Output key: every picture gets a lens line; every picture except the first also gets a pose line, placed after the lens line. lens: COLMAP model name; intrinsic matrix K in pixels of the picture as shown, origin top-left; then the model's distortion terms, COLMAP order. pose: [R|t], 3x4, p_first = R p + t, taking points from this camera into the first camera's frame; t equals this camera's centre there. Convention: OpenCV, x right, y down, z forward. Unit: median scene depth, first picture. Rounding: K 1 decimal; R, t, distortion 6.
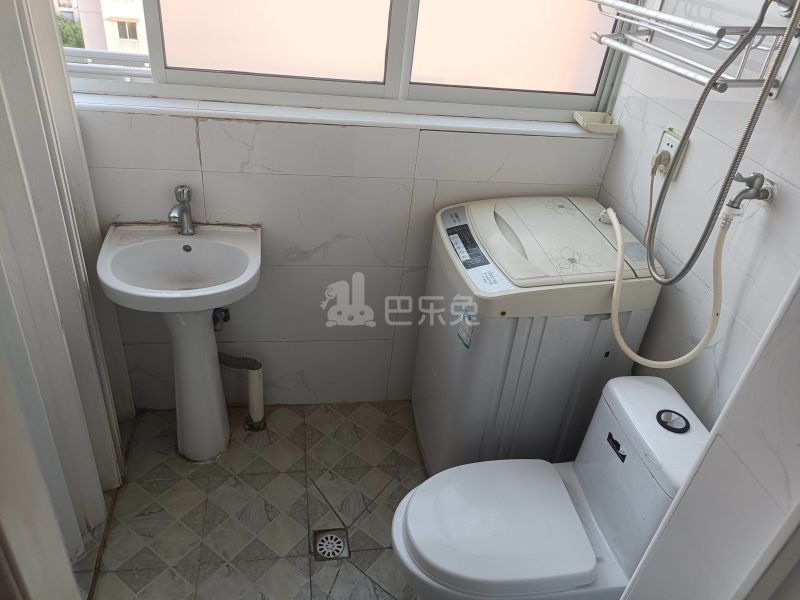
lens RADIAL K [[608.6, 0, 401.0], [0, 608.6, 301.1], [0, 0, 1]] dist [0.040105, -0.017540]
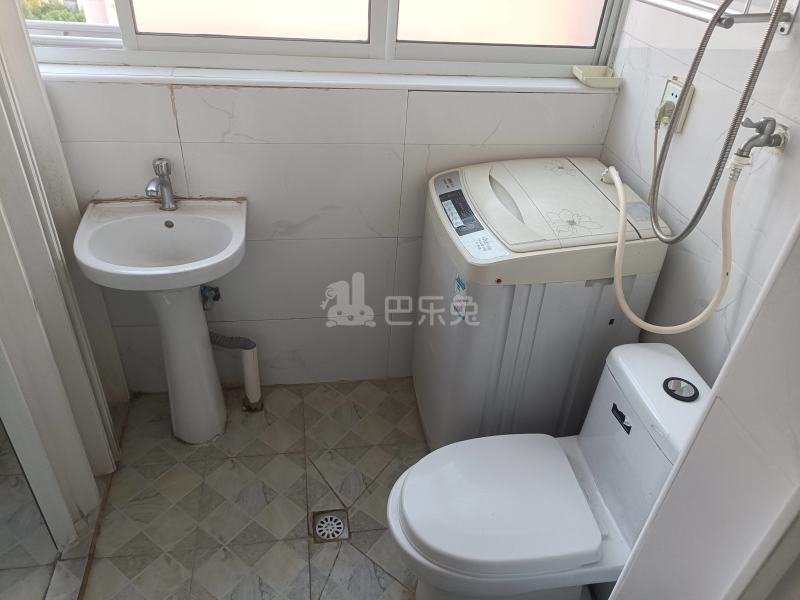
lens RADIAL K [[608.6, 0, 402.1], [0, 608.6, 298.3], [0, 0, 1]] dist [0.040105, -0.017540]
pose [[0.999284, -0.029312, -0.023923, 0.035293], [0.029941, 0.999203, 0.026385, 0.015277], [0.023131, -0.027082, 0.999366, 0.045920]]
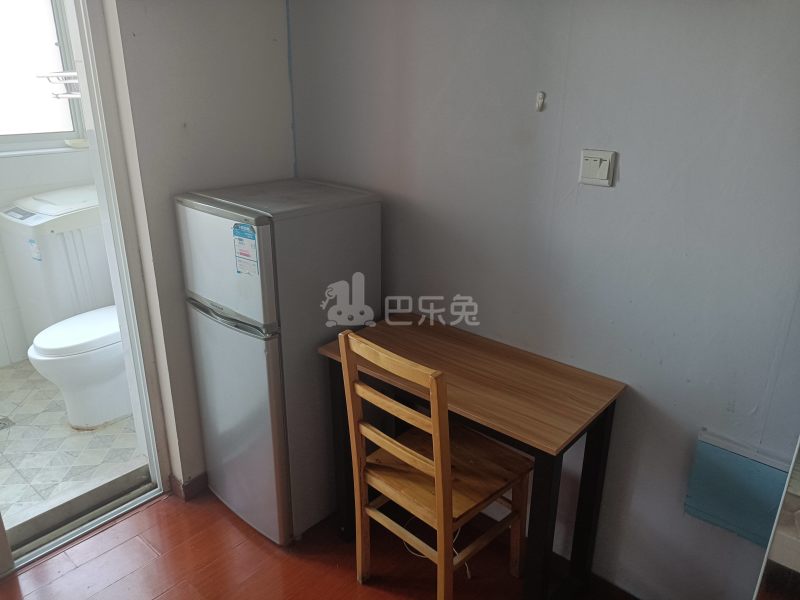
lens RADIAL K [[608.6, 0, 401.4], [0, 608.6, 299.0], [0, 0, 1]] dist [0.040105, -0.017540]
pose [[0.771037, -0.319118, 0.551059, -0.092385], [0.417606, 0.906695, -0.059244, 0.654592], [-0.480736, 0.275805, 0.832361, -0.856823]]
